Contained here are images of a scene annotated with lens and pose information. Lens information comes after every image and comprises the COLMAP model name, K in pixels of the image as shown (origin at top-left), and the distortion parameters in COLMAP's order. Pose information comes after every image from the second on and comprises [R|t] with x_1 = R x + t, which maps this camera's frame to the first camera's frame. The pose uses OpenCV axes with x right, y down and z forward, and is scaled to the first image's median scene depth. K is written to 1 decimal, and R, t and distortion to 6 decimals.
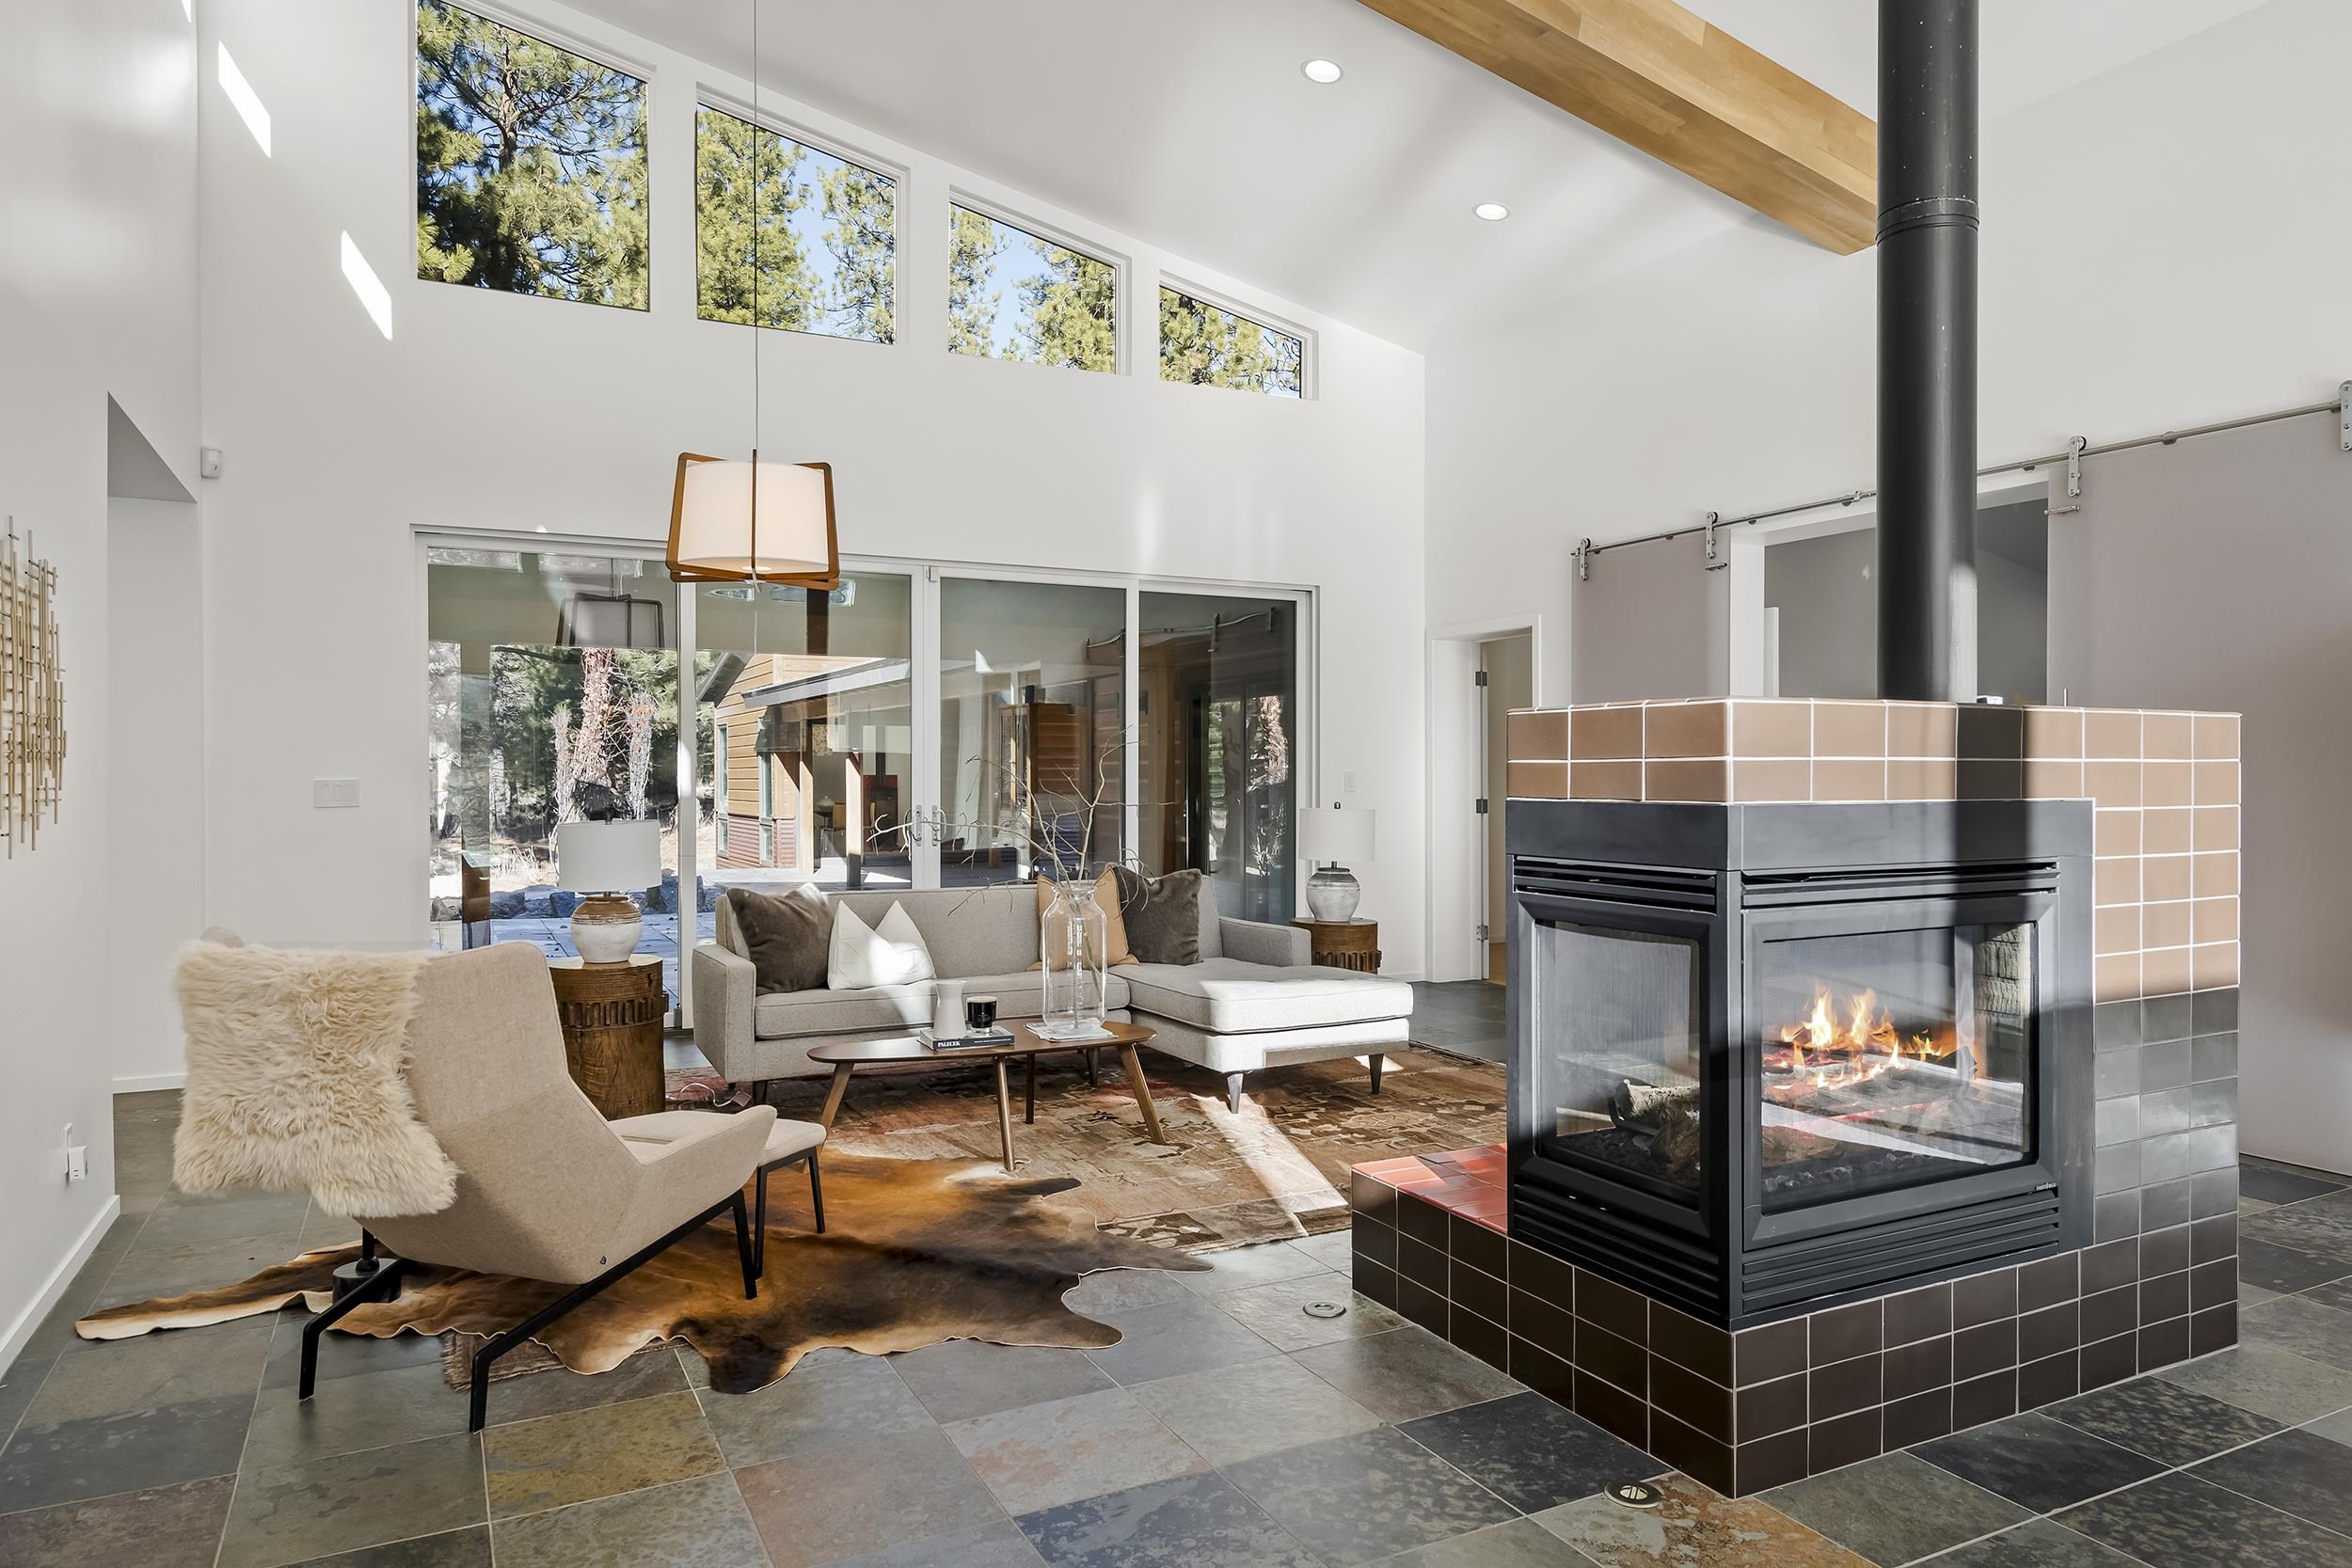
lens RADIAL K [[1465.3, 0, 1172.4], [0, 1465.3, 781.5], [0, 0, 1]] dist [0.001121, 0.000744]
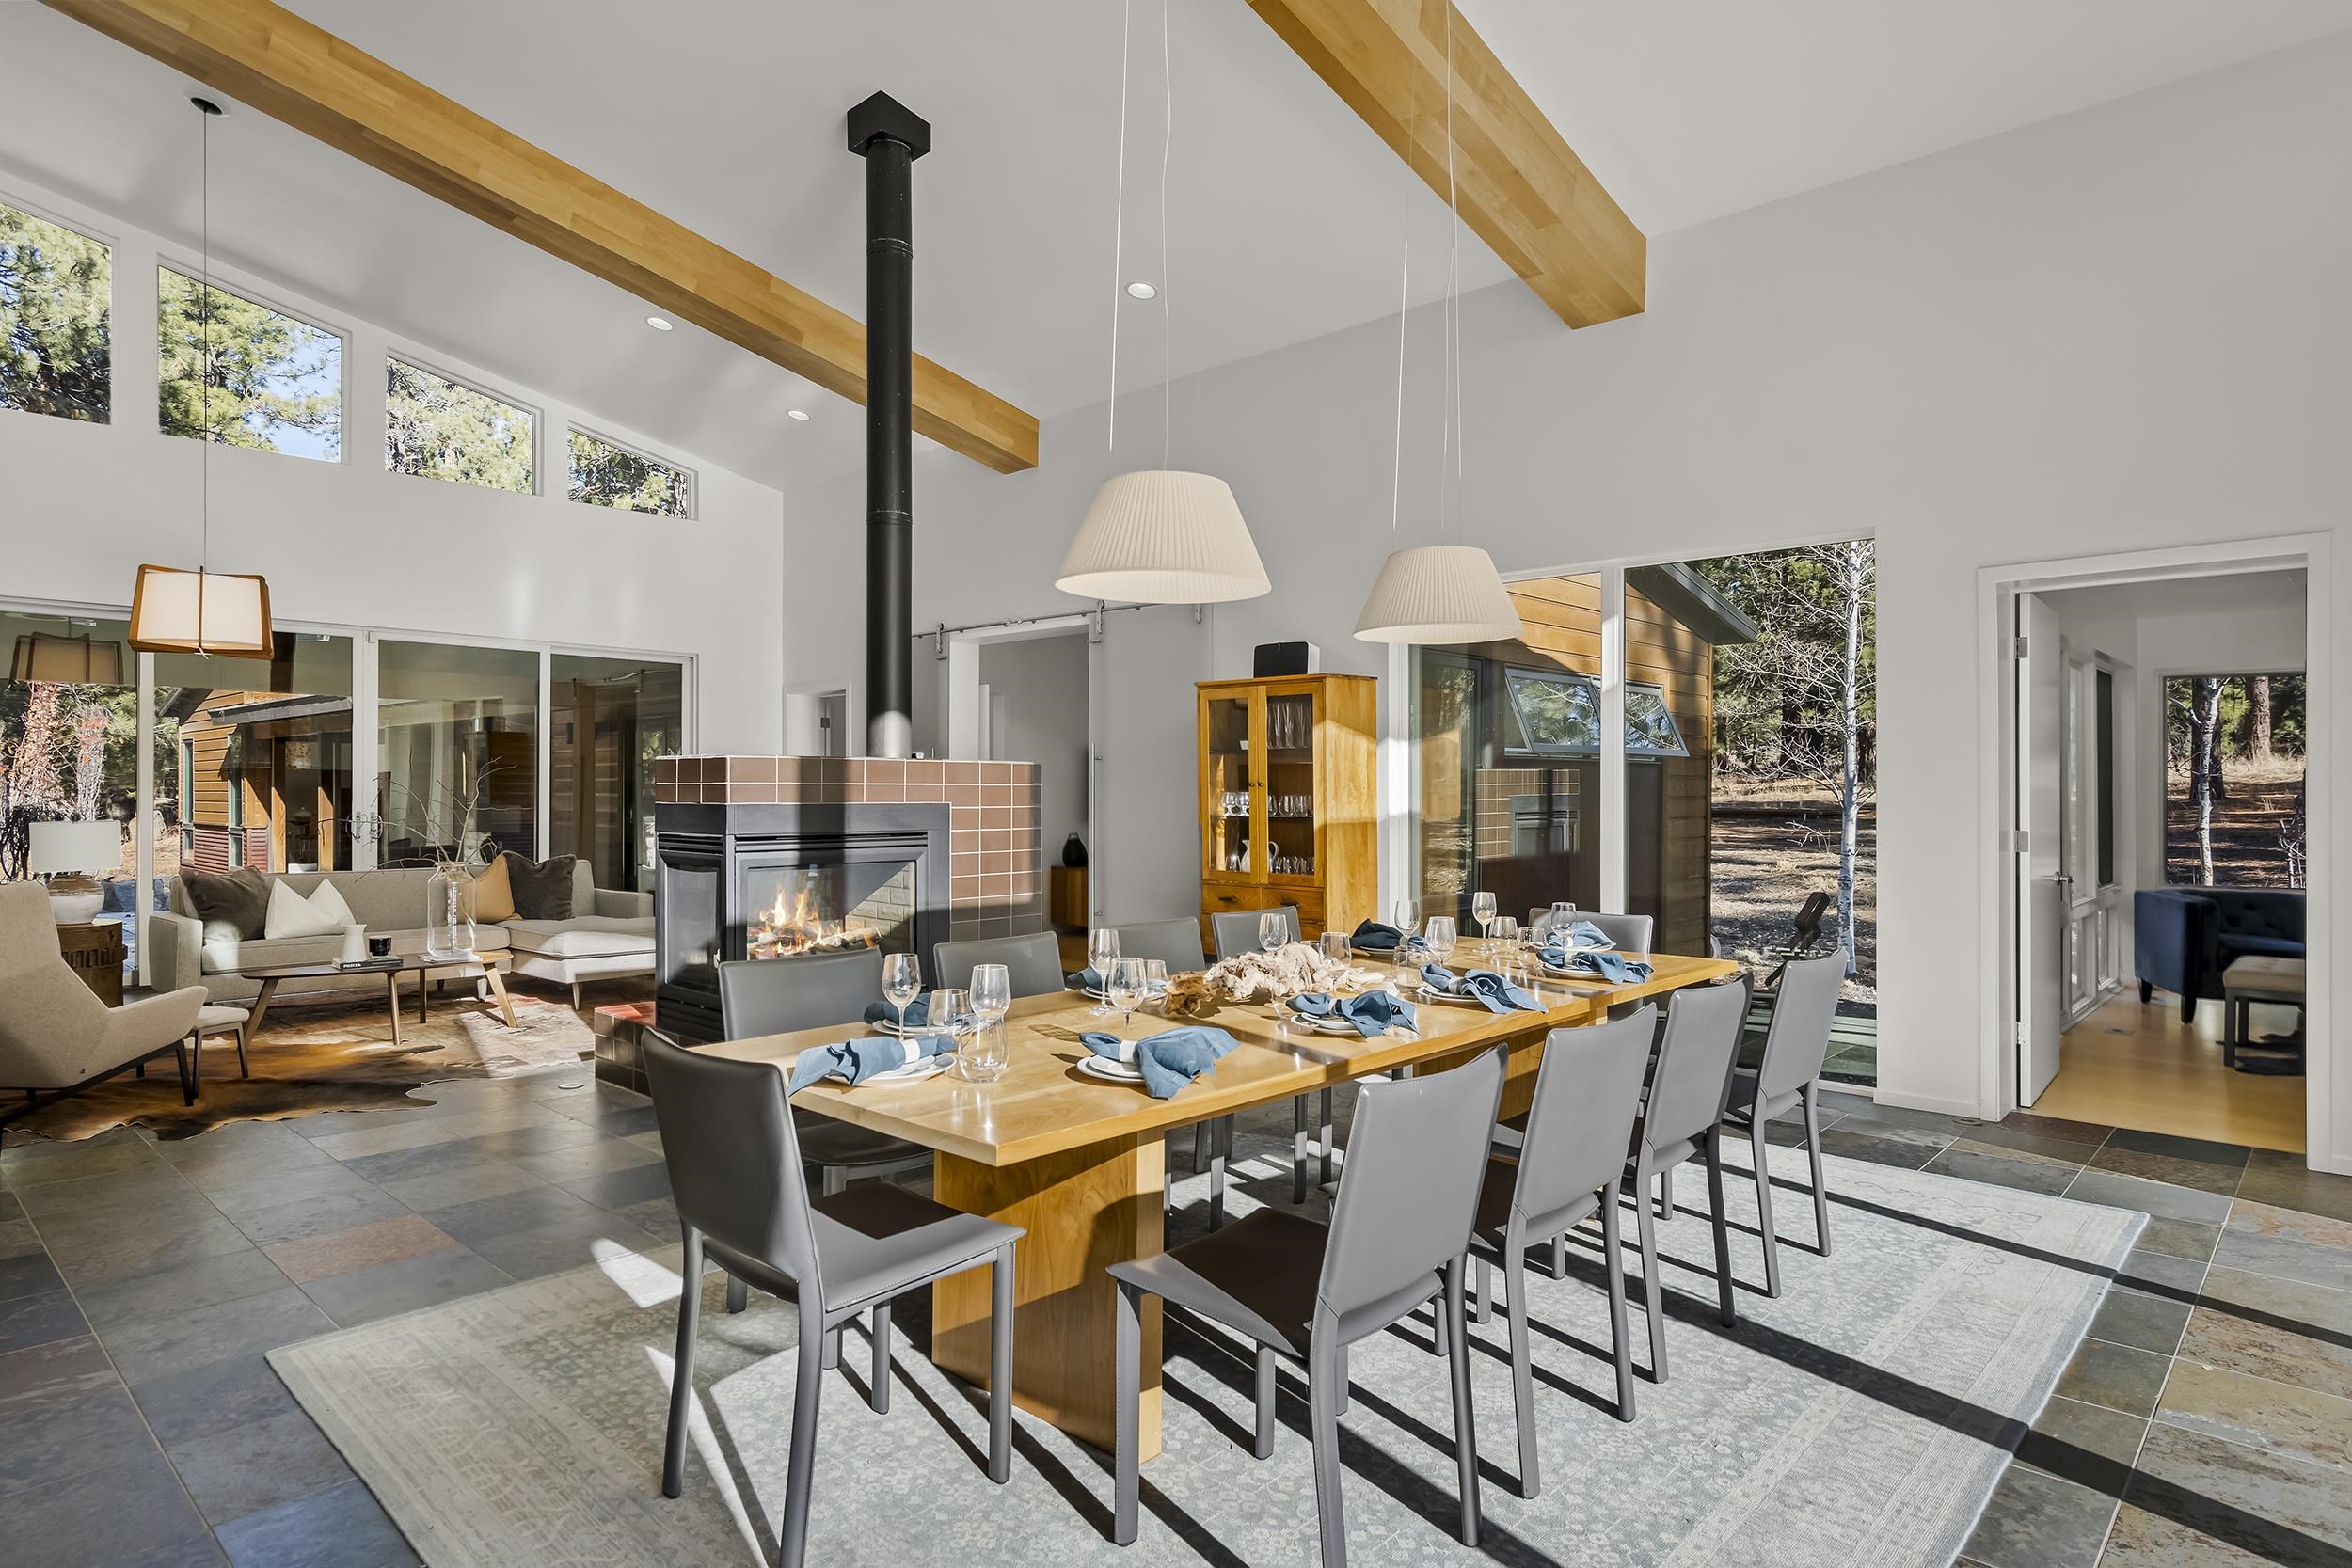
lens RADIAL K [[1293.2, 0, 1183.3], [0, 1293.2, 786.7], [0, 0, 1]] dist [0.001337, -0.001529]
pose [[0.937414, 0.004313, 0.348191, 0.158019], [-0.001894, 0.999972, -0.007287, 0.001273], [-0.348213, 0.006171, 0.937395, -0.472387]]
